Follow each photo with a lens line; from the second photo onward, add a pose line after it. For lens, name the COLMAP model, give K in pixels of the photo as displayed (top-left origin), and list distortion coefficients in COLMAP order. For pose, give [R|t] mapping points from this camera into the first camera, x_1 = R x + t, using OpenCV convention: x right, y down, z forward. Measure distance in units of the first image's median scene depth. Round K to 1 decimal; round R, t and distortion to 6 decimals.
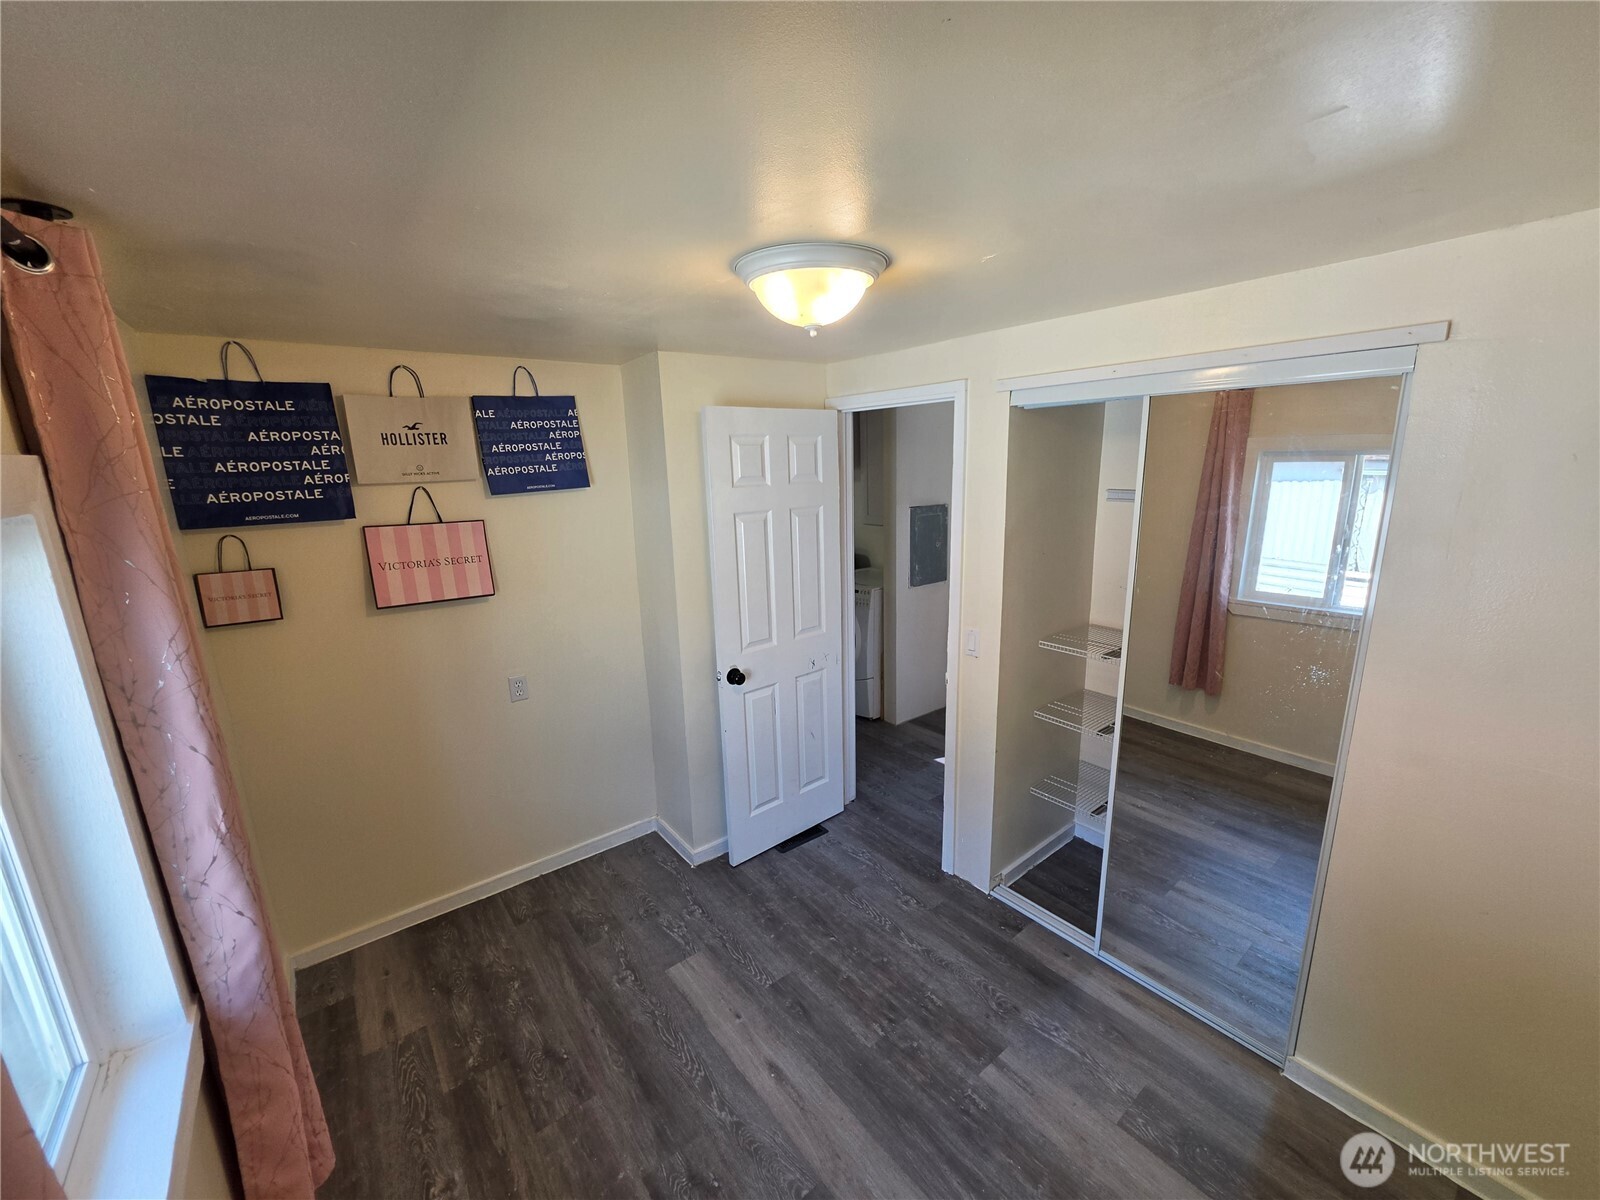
lens RADIAL K [[638.5, 0, 807.5], [0, 638.5, 605.1], [0, 0, 1]] dist [-0.001611, 0.000567]
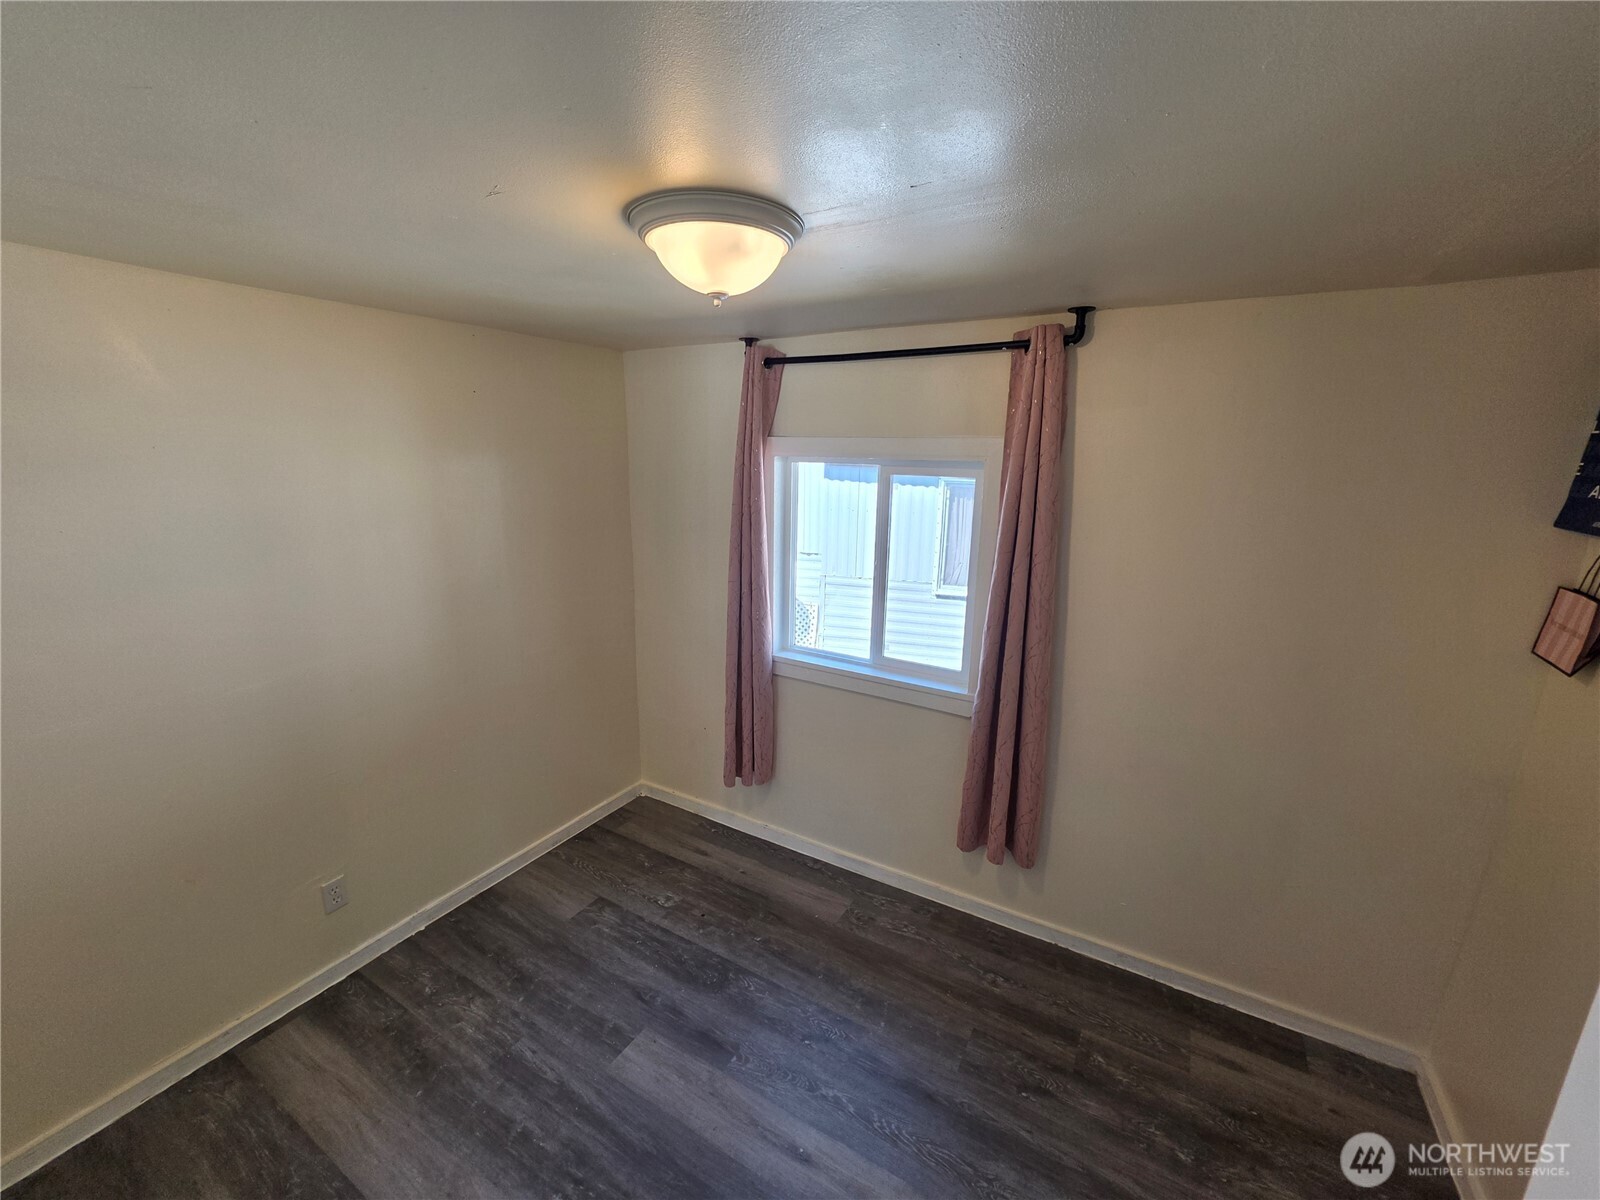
lens RADIAL K [[638.5, 0, 807.5], [0, 638.5, 605.1], [0, 0, 1]] dist [-0.001611, 0.000567]
pose [[-0.929440, 0.101926, -0.354615, 0.188346], [-0.074807, 0.889073, 0.451611, -0.355626], [0.361310, 0.446274, -0.818715, 1.513451]]
